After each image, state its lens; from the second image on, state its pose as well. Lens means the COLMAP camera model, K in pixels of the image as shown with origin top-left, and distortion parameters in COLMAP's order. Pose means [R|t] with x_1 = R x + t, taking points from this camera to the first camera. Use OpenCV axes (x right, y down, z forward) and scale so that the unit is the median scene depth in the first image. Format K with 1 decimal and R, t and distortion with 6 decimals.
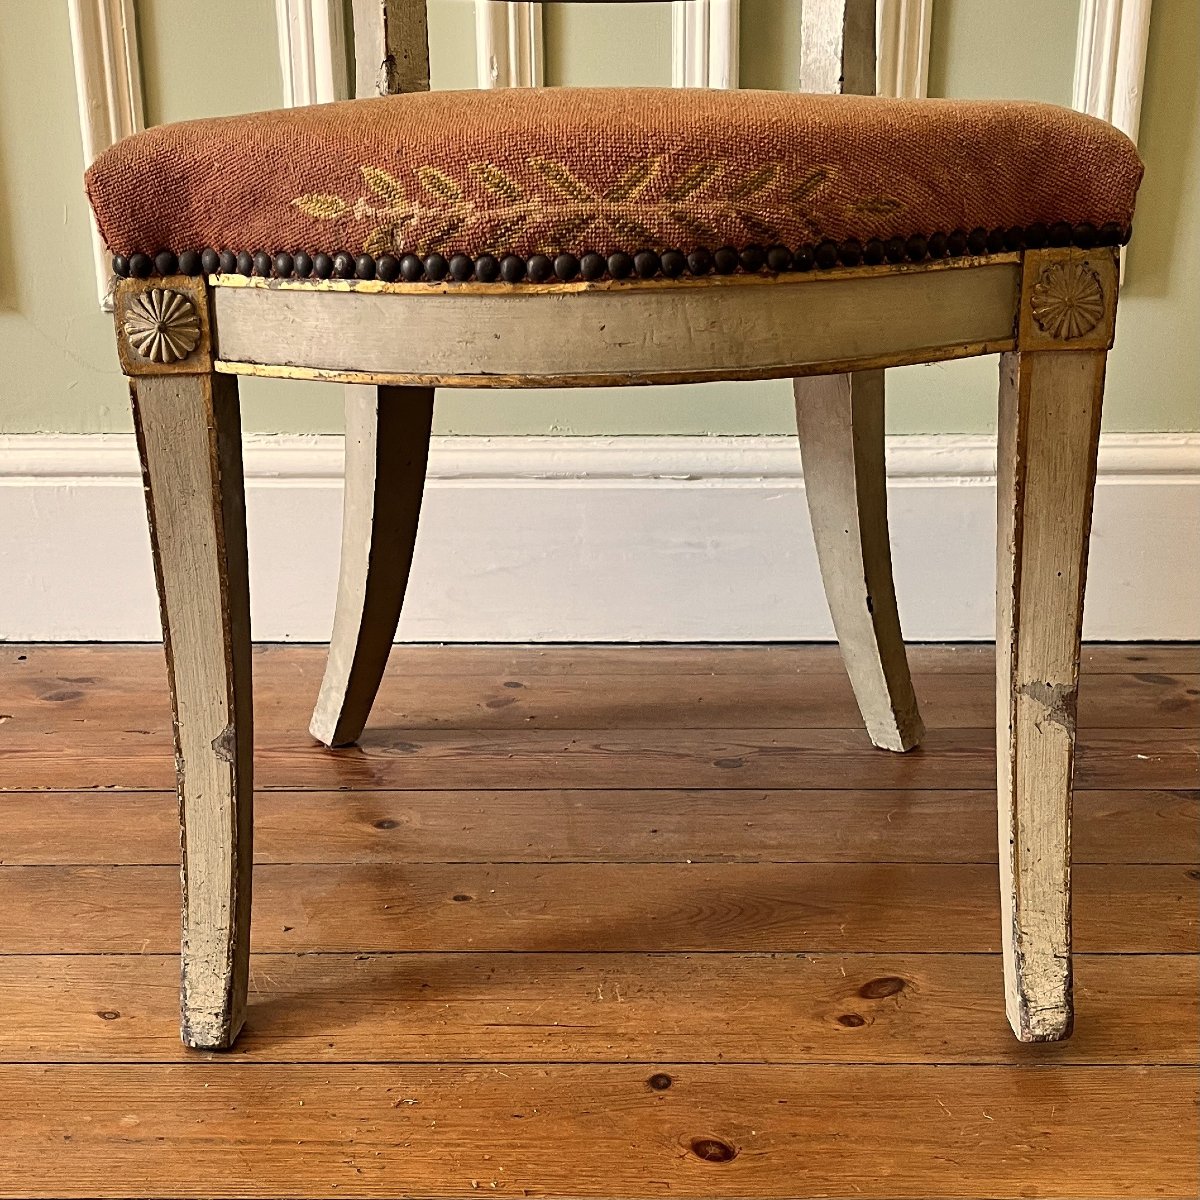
lens RADIAL K [[1720.6, 0, 597.6], [0, 1720.6, 675.2], [0, 0, 1]] dist [0.155967, -0.642682]
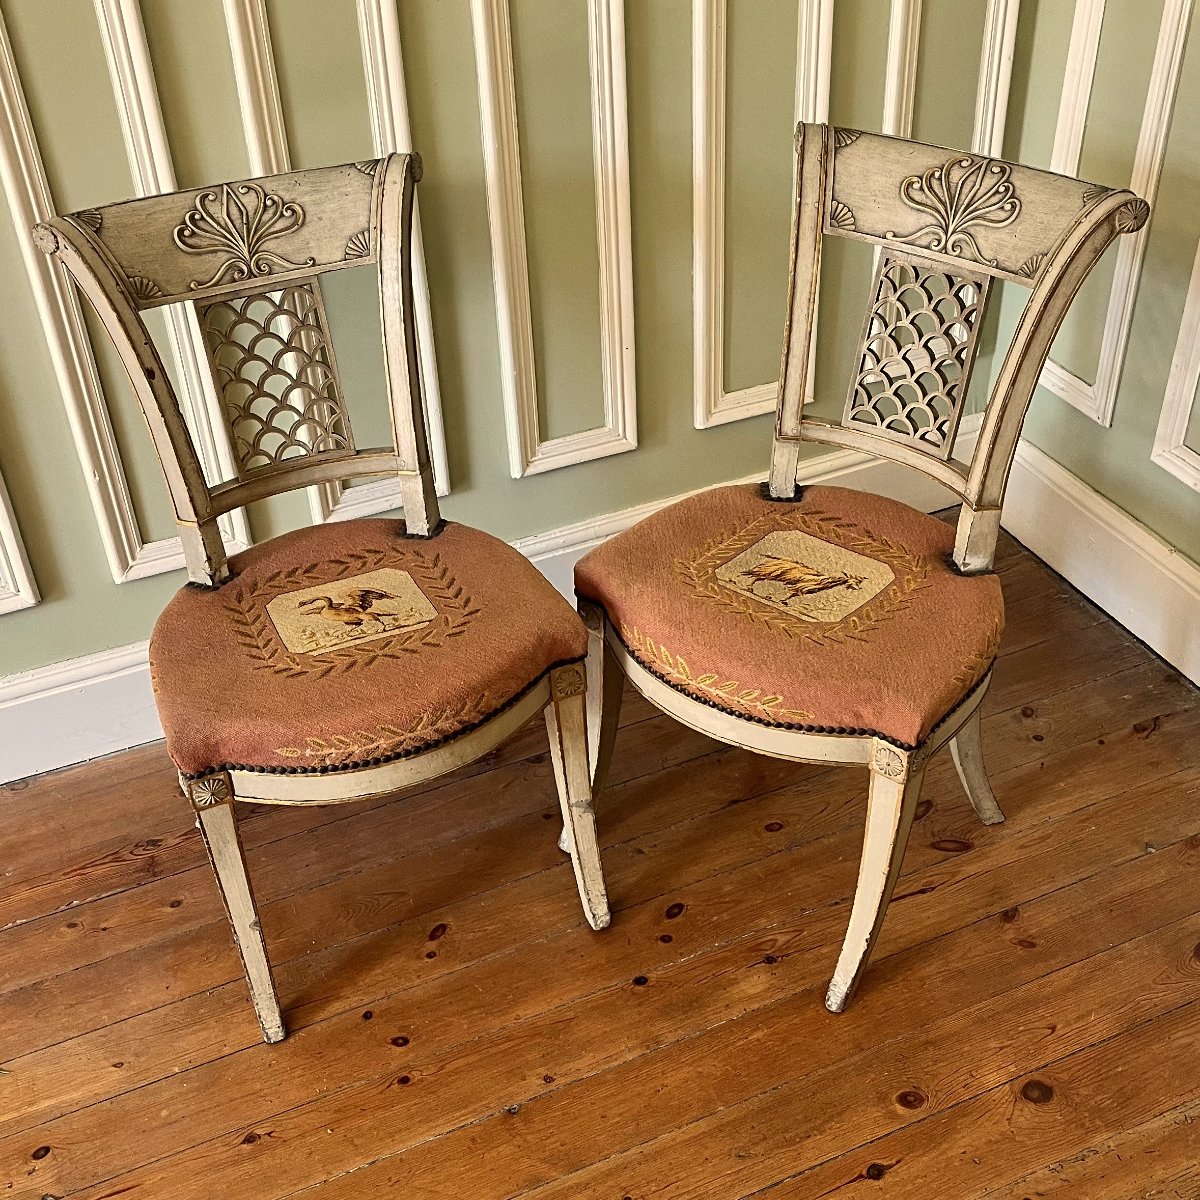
lens RADIAL K [[1554.0, 0, 595.0], [0, 1554.0, 619.9], [0, 0, 1]] dist [0.132273, -0.466759]
pose [[0.913327, -0.262886, 0.311007, -0.376846], [0.167375, 0.938560, 0.301814, -0.976830], [-0.371241, -0.223600, 0.901212, -1.040358]]
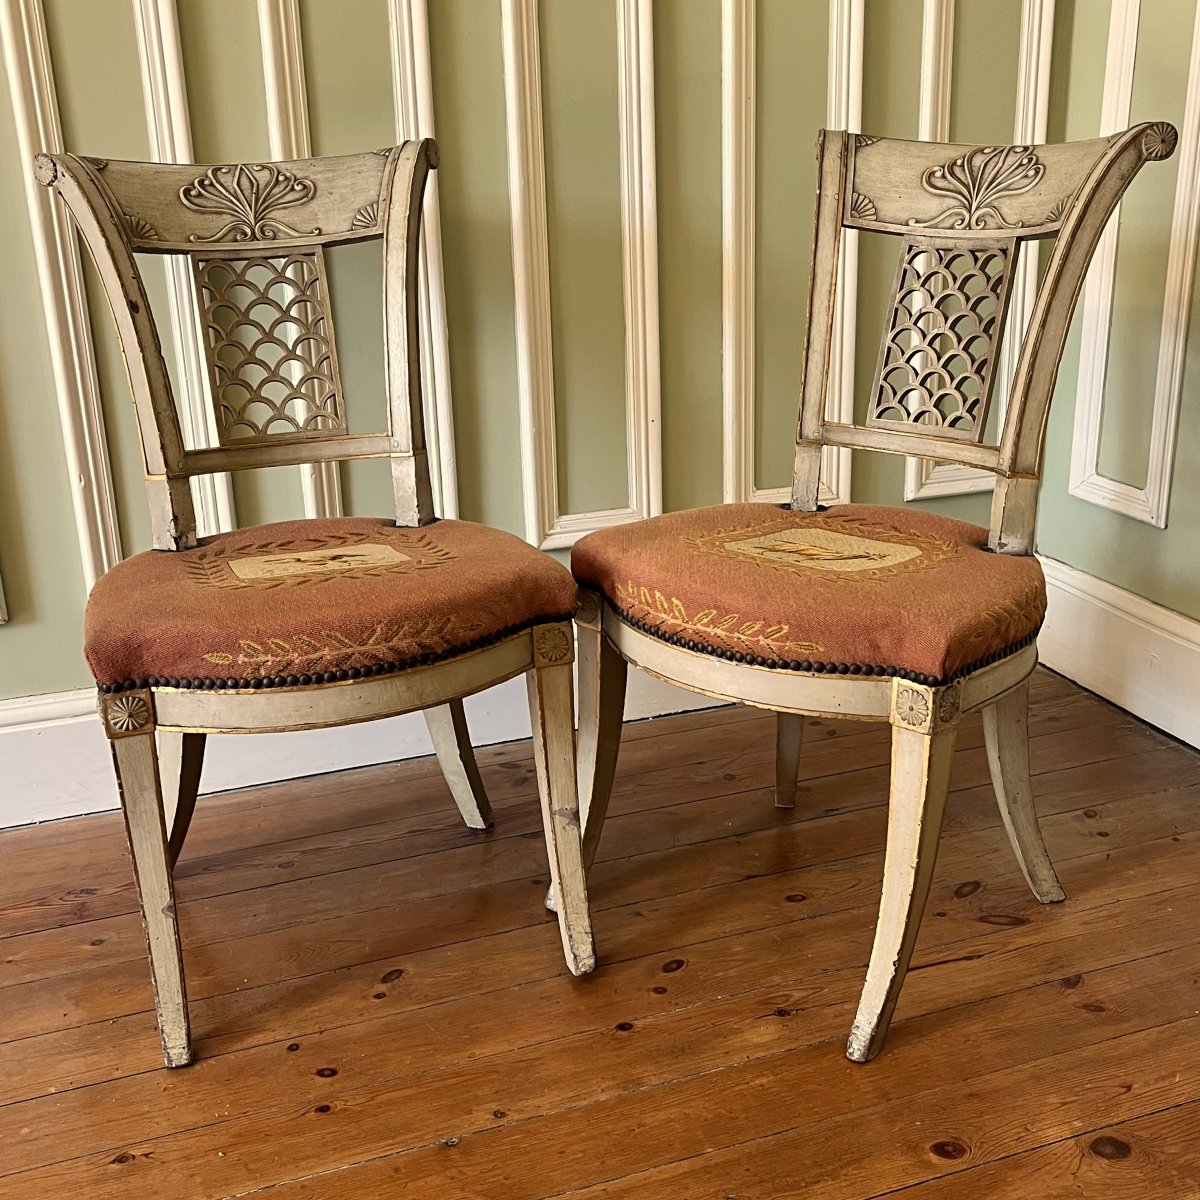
lens RADIAL K [[1515.3, 0, 625.5], [0, 1515.3, 617.6], [0, 0, 1]] dist [0.093831, -0.254774]
pose [[0.934032, -0.127472, 0.333670, -0.292976], [0.135904, 0.990720, -0.001945, -0.233202], [-0.330325, 0.047164, 0.942688, -0.884252]]
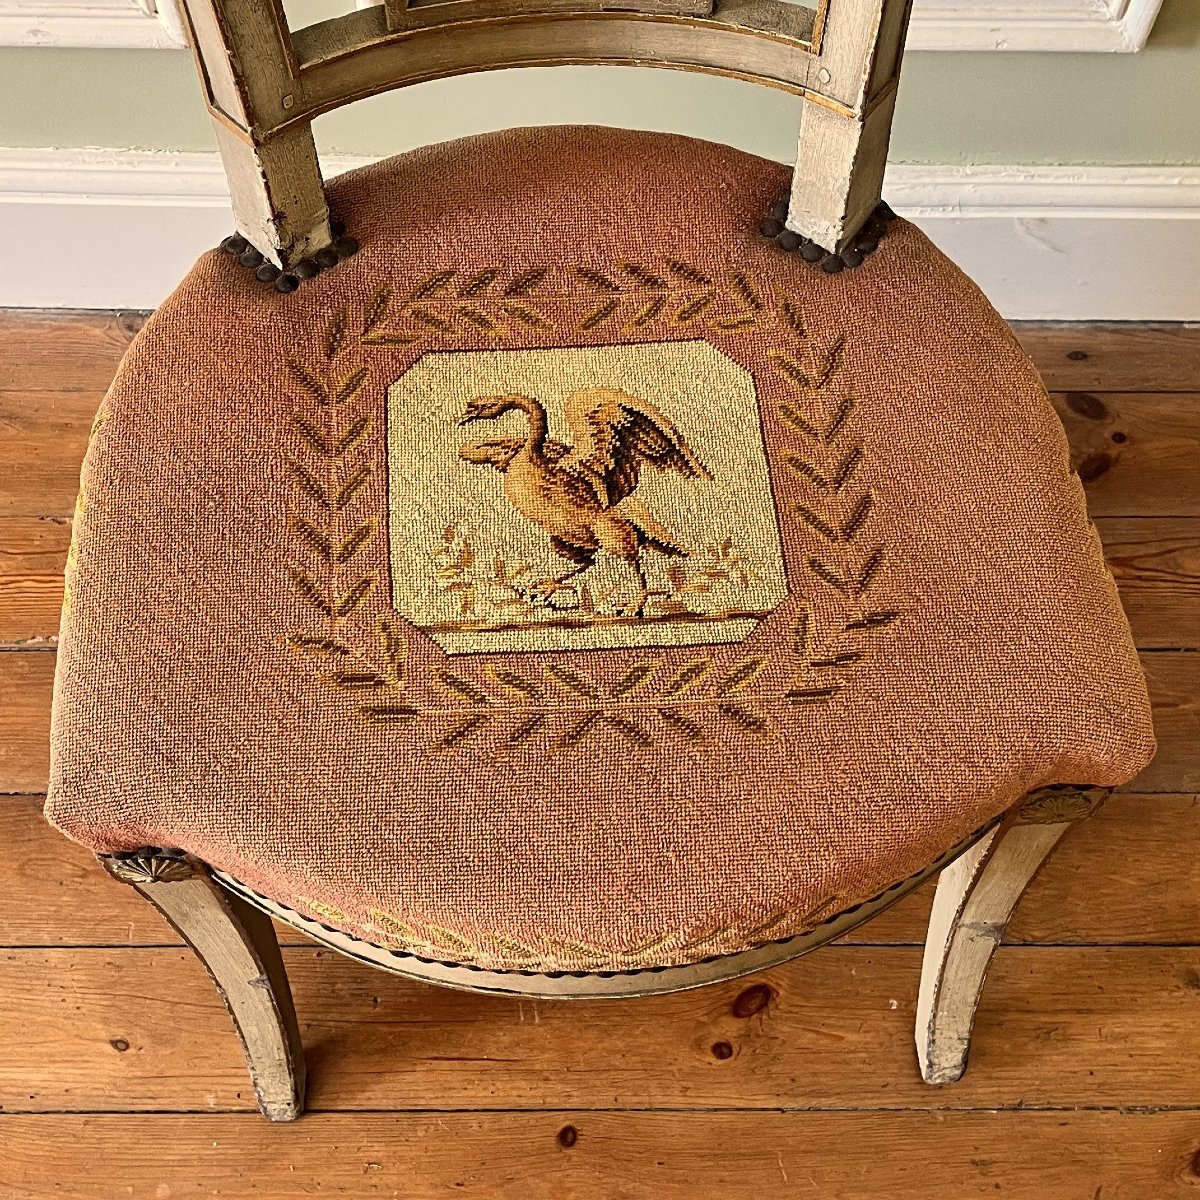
lens RADIAL K [[1729.9, 0, 617.4], [0, 1729.9, 650.1], [0, 0, 1]] dist [0.082754, -0.169129]
pose [[0.994714, -0.080907, 0.063226, -0.041906], [0.010013, 0.689245, 0.724459, -1.015449], [-0.102191, -0.719997, 0.686412, 0.390034]]
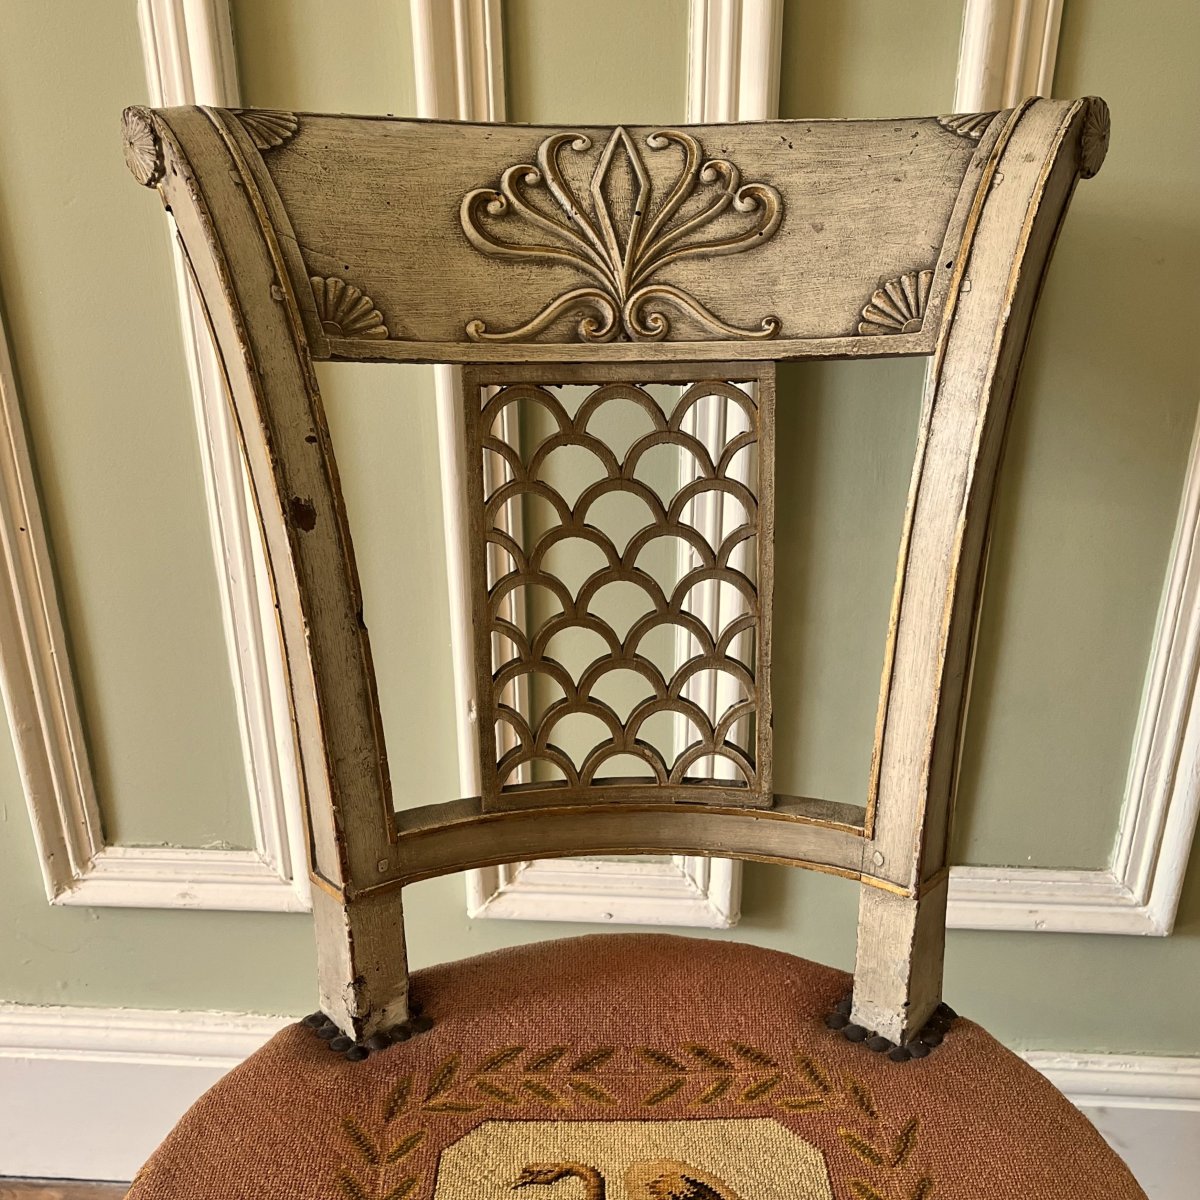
lens RADIAL K [[1472.3, 0, 636.2], [0, 1472.3, 632.9], [0, 0, 1]] dist [0.105466, -0.298184]
pose [[0.998799, -0.010816, 0.047782, -0.026471], [0.003661, 0.989076, 0.147359, -0.796975], [-0.048854, -0.147007, 0.987928, 0.423014]]
